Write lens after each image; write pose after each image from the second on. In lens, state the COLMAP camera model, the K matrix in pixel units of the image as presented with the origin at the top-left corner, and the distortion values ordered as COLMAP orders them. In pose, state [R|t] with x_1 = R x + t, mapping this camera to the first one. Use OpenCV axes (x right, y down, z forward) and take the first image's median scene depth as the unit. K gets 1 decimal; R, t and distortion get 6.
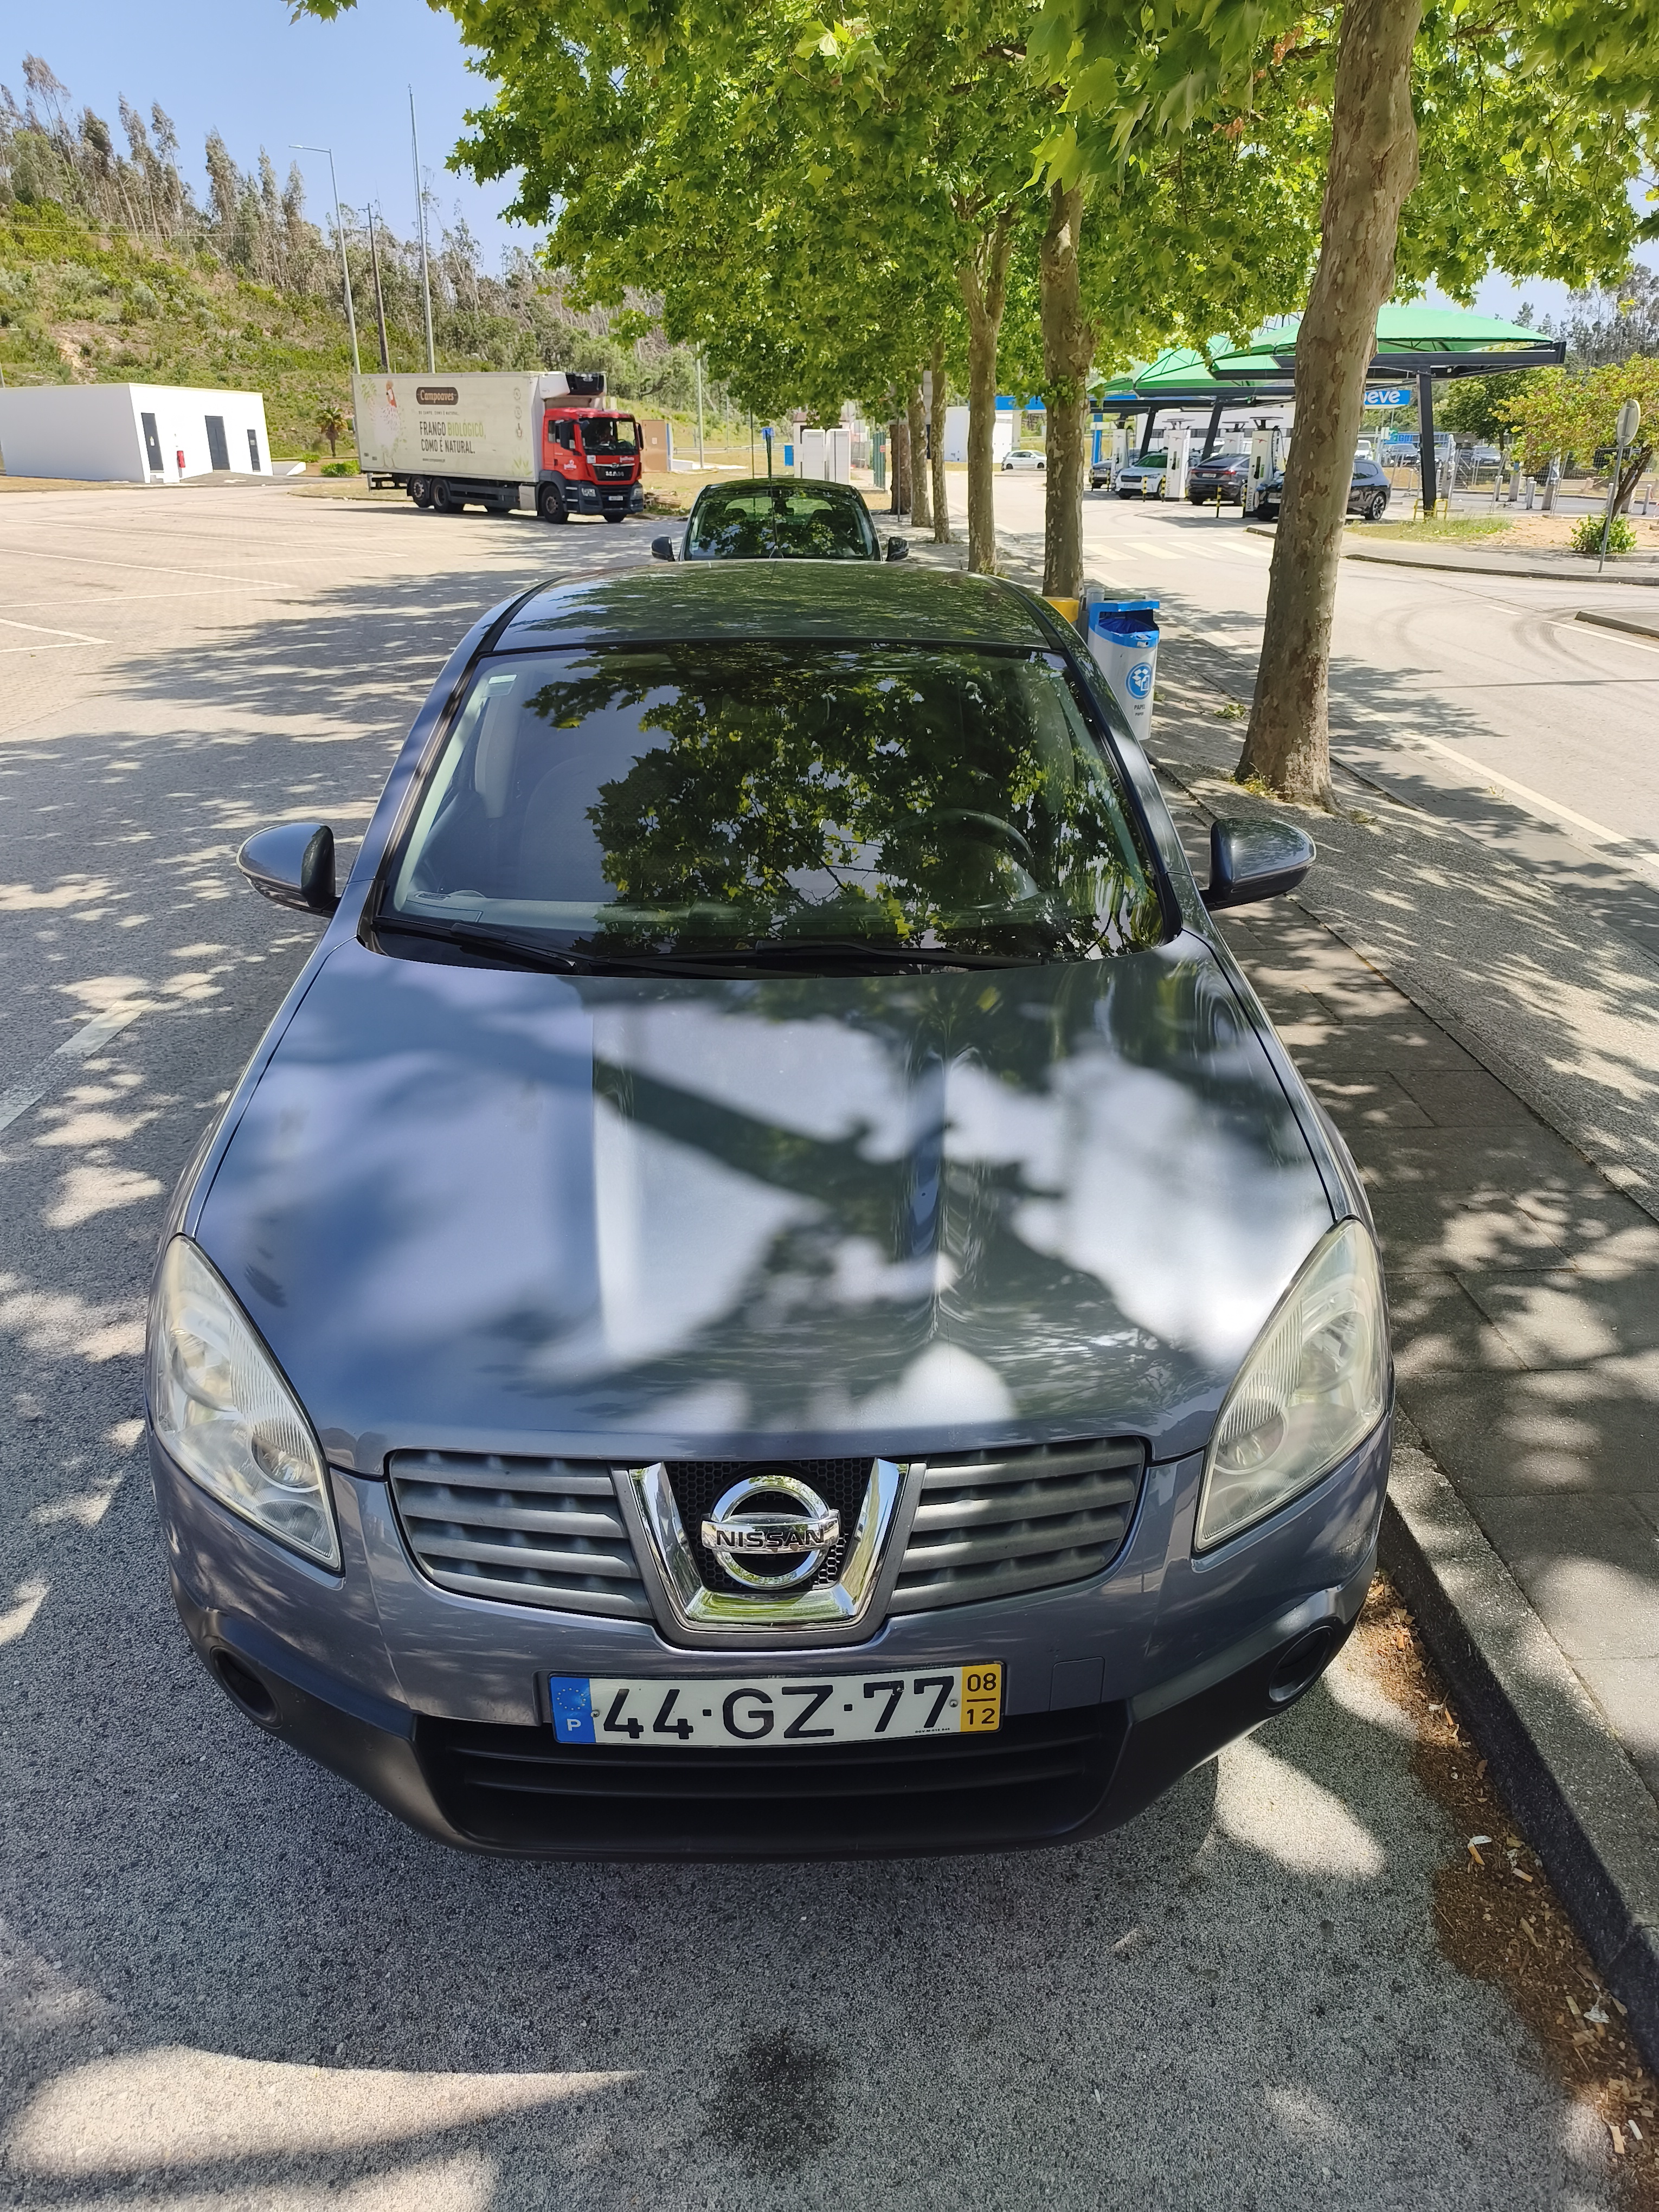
lens RADIAL K [[1455.6, 0, 829.5], [0, 1455.6, 1118.1], [0, 0, 1]] dist [-0.028618, 0.019583]
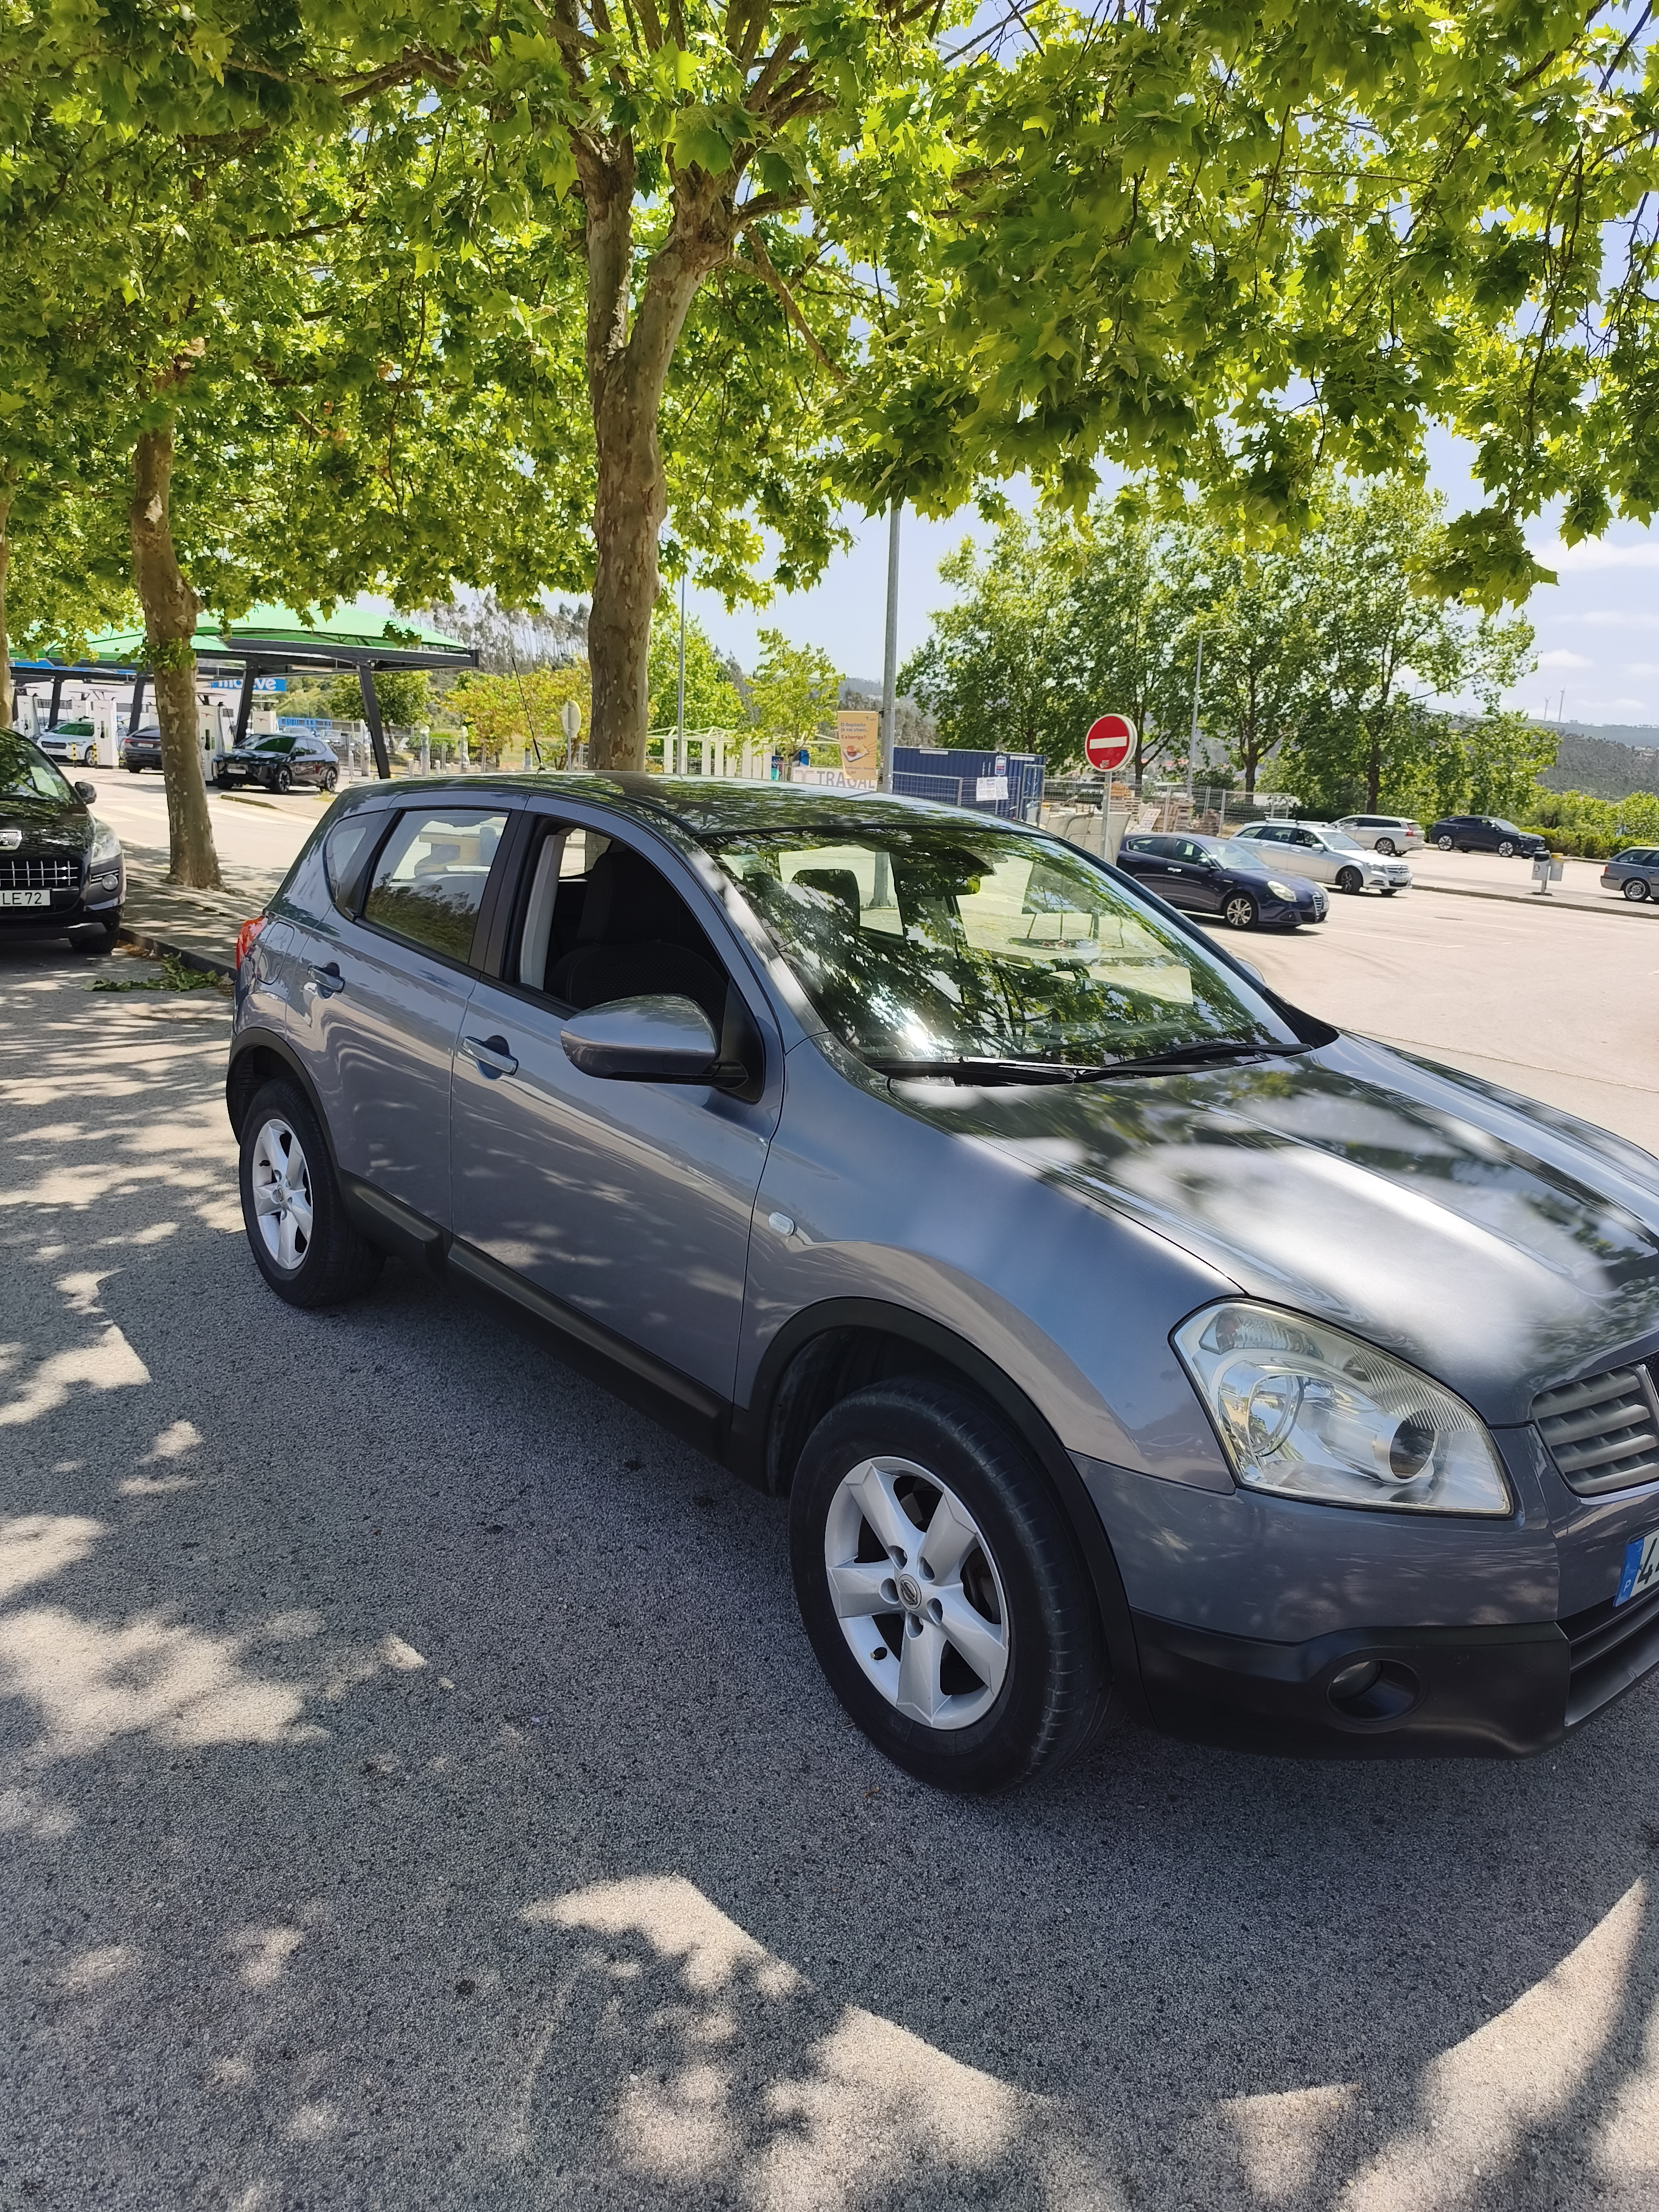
lens RADIAL K [[1455.6, 0, 826.3], [0, 1455.6, 1095.7], [0, 0, 1]] dist [-0.028618, 0.019583]
pose [[0.783987, -0.094518, 0.613540, -0.228177], [0.206485, 0.971769, -0.114145, -0.000353], [-0.585430, 0.216175, 0.781371, 0.048907]]
